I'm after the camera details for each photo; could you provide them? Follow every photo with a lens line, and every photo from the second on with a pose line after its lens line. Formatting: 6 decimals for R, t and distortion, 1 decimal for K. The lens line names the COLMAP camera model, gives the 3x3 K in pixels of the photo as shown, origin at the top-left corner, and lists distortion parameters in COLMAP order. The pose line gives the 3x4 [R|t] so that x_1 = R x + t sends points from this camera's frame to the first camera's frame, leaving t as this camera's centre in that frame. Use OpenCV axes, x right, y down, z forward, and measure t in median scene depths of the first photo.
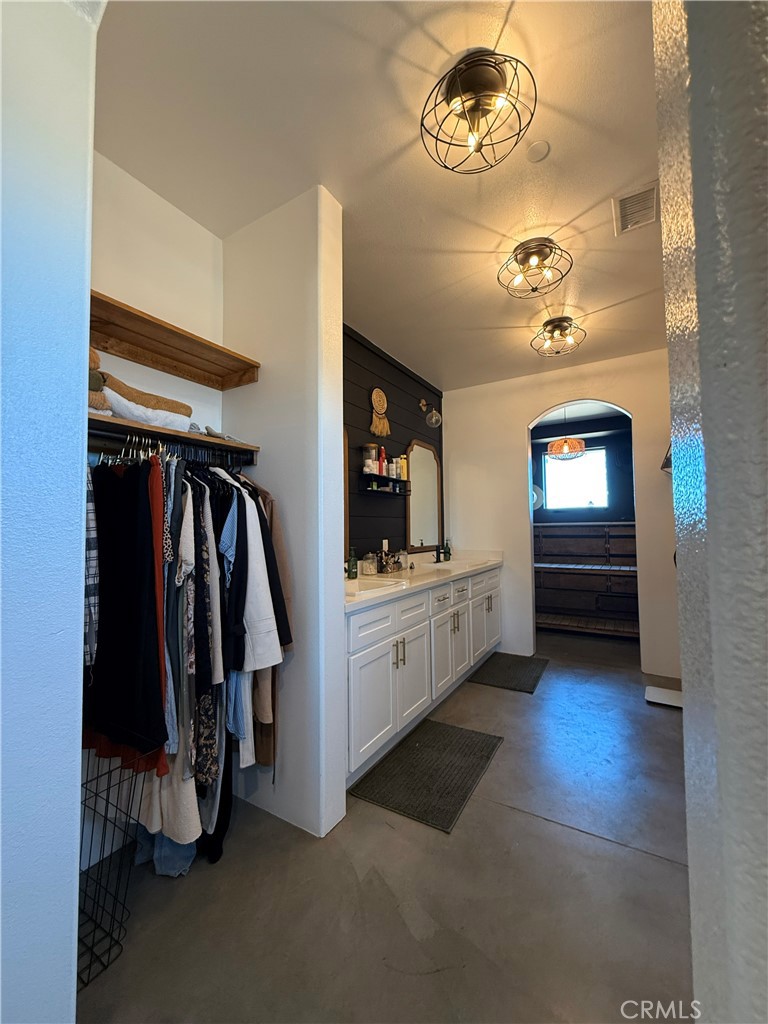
lens RADIAL K [[412.4, 0, 384.5], [0, 412.4, 511.6], [0, 0, 1]] dist [-0.000997, -0.000106]
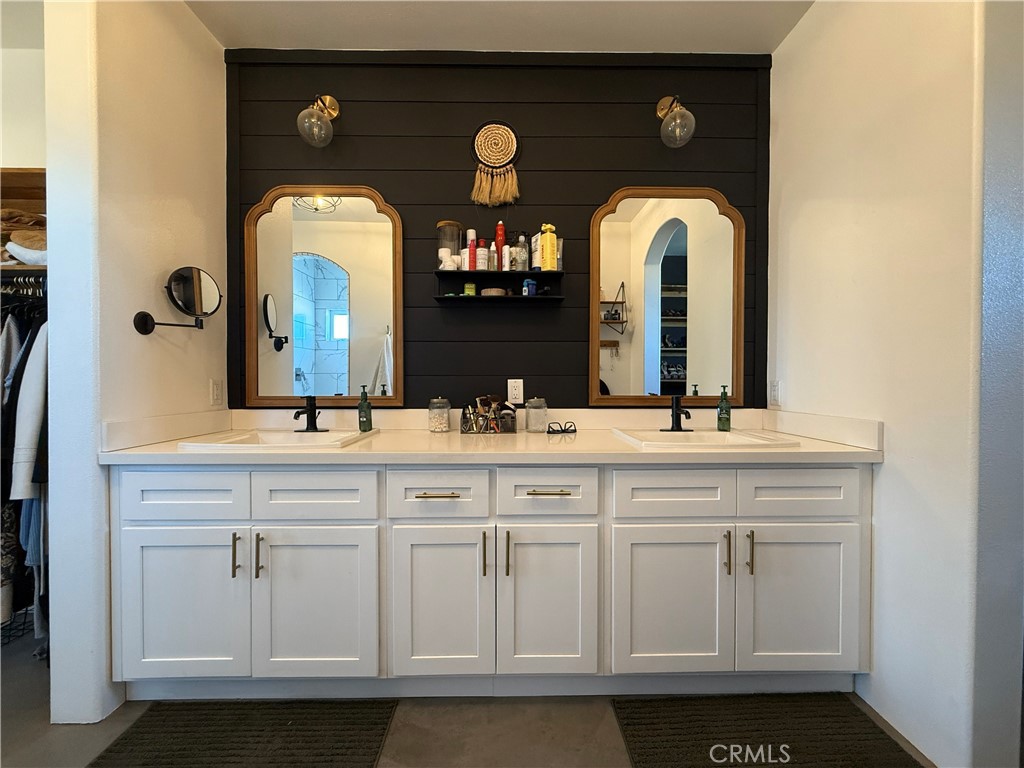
lens RADIAL K [[412.4, 0, 512.8], [0, 412.4, 383.2], [0, 0, 1]] dist [-0.000997, -0.000106]
pose [[0.532926, 0.017174, -0.845987, 0.522810], [0.031551, 0.998695, 0.040150, 0.053141], [0.845573, -0.048089, 0.531689, 0.706938]]
